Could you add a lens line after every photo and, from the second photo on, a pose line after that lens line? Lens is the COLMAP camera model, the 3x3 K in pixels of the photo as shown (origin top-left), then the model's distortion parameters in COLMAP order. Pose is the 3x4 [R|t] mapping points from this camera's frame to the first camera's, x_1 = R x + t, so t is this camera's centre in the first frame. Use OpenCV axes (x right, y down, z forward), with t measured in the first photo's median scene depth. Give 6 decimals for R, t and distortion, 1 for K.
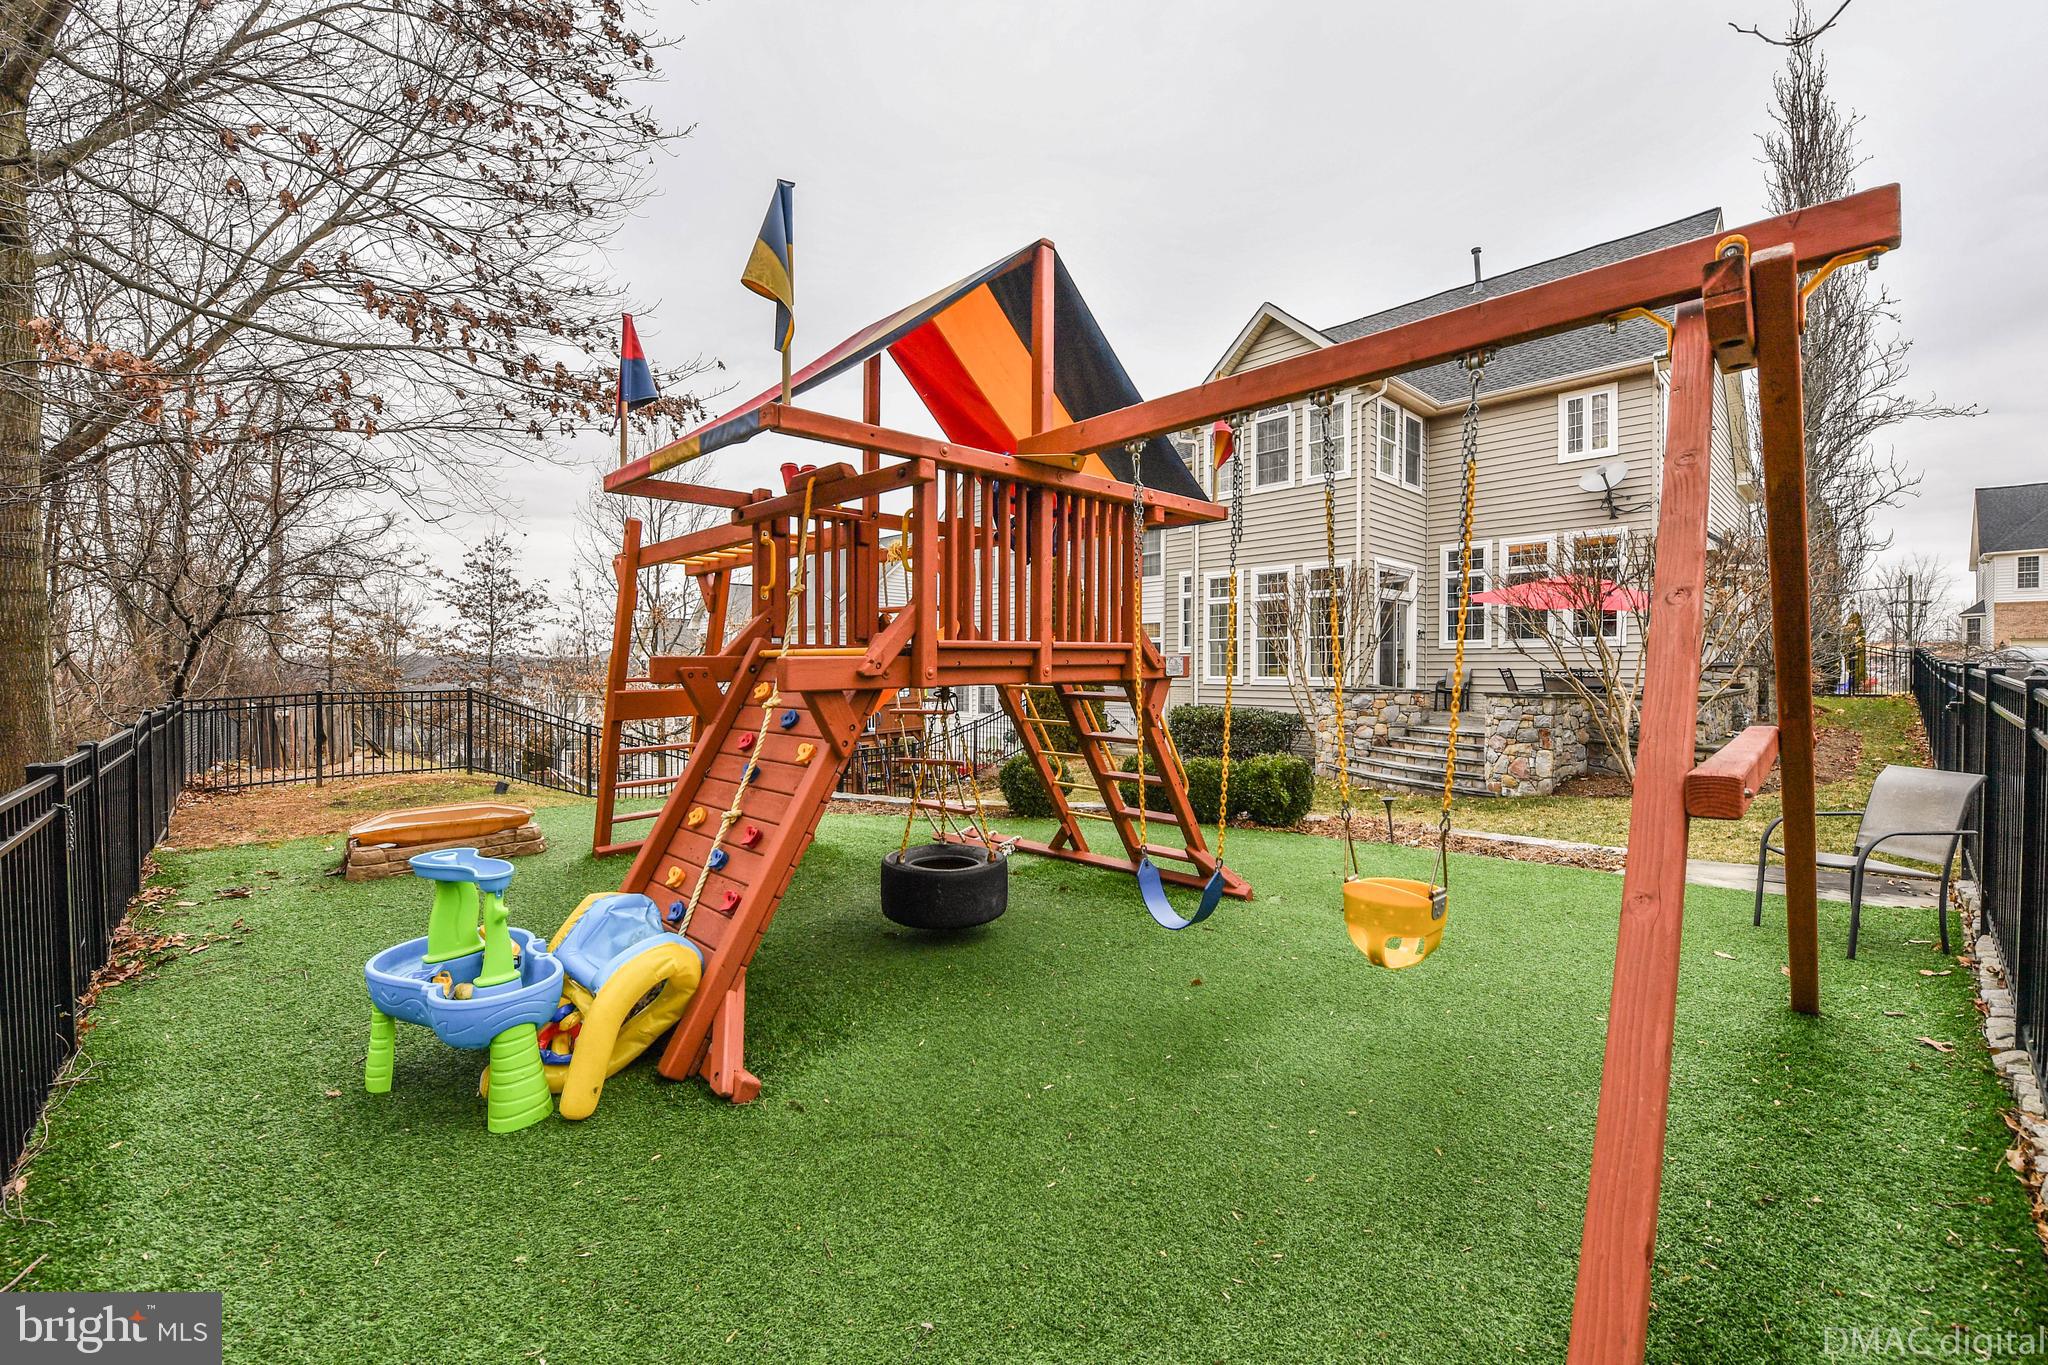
lens RADIAL K [[829.6, 0, 1034.0], [0, 829.6, 681.5], [0, 0, 1]] dist [-0.015518, -0.000814]
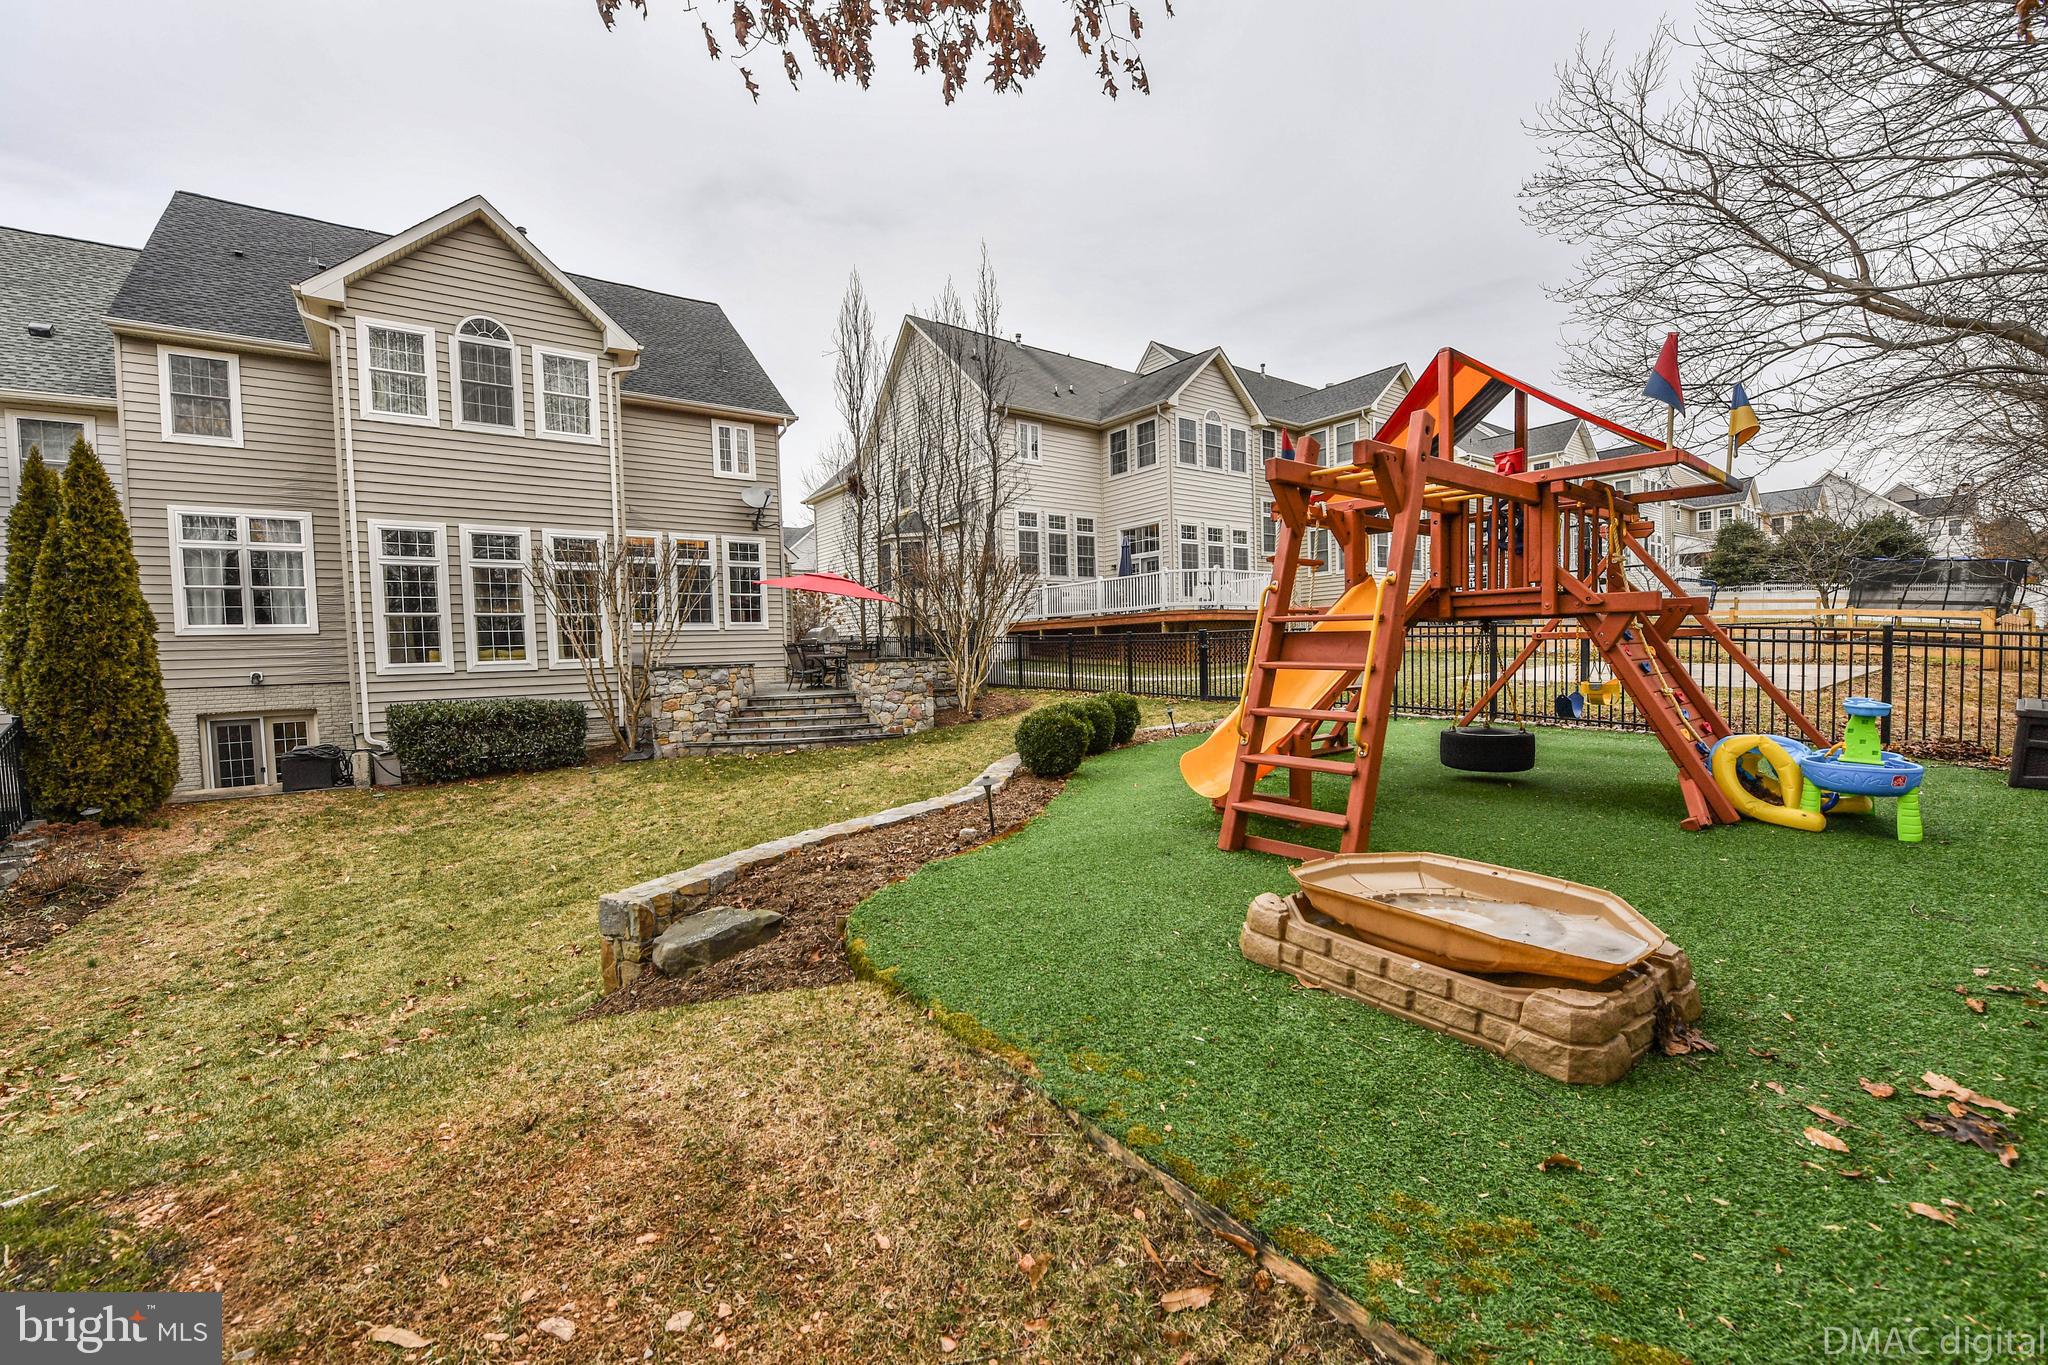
lens RADIAL K [[794.5, 0, 1019.4], [0, 794.5, 702.7], [0, 0, 1]] dist [-0.035798, -0.000253]
pose [[0.120652, -0.066710, 0.990451, -0.521516], [0.041329, 0.997212, 0.062131, 0.010136], [-0.991834, 0.033439, 0.123073, 0.485693]]
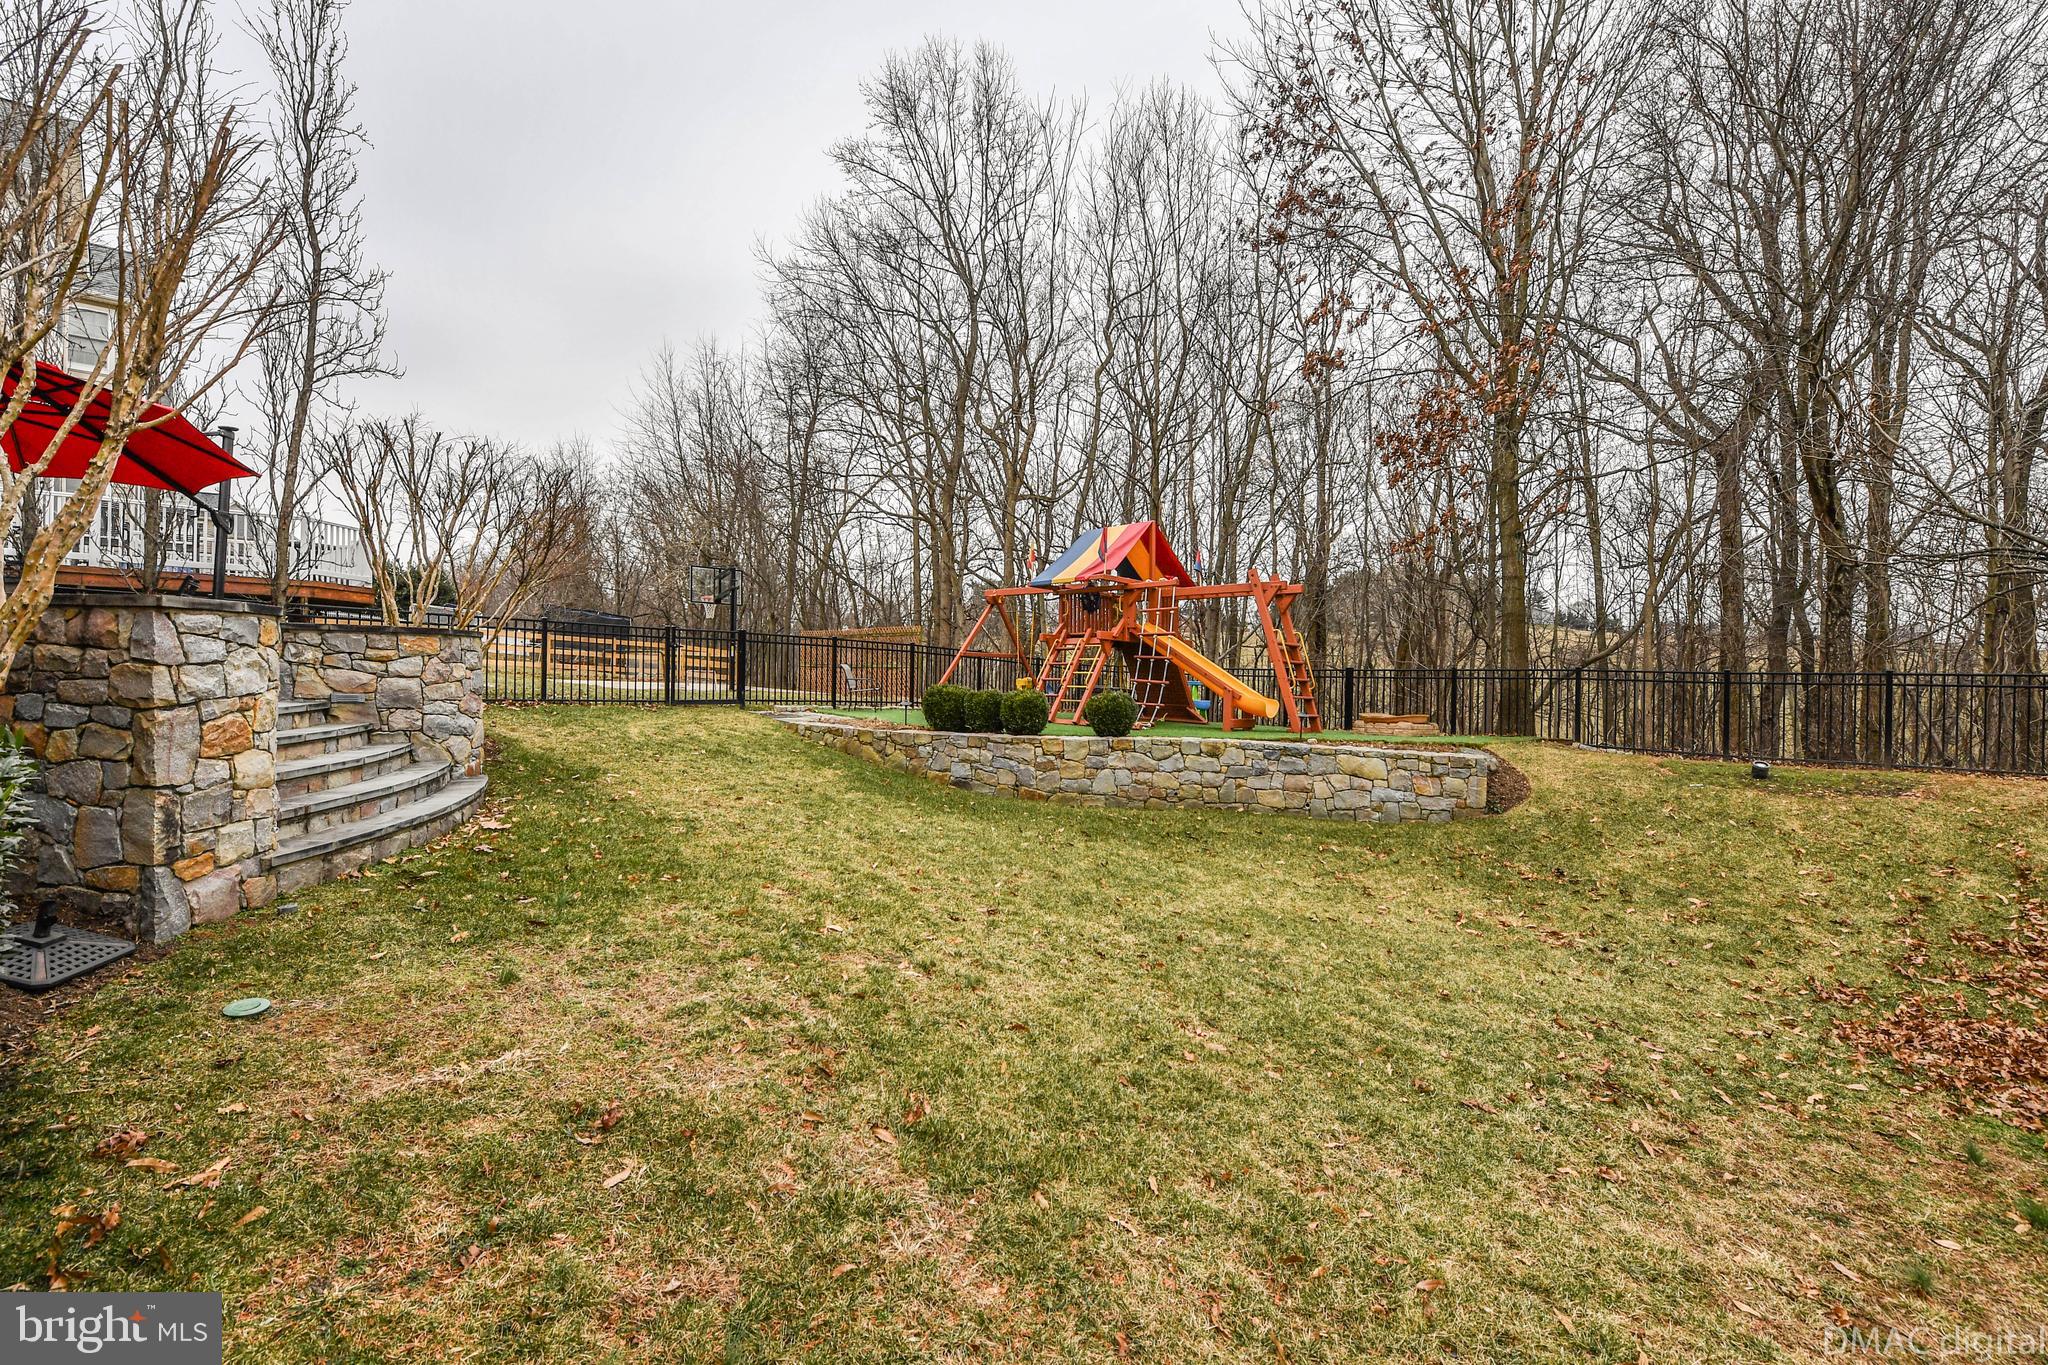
lens RADIAL K [[829.6, 0, 1034.0], [0, 829.6, 681.5], [0, 0, 1]] dist [-0.015518, -0.000814]
pose [[-0.999500, -0.020806, -0.023789, 0.081057], [-0.021288, 0.999570, 0.020175, 0.023928], [0.023359, 0.020671, -0.999513, 1.294532]]
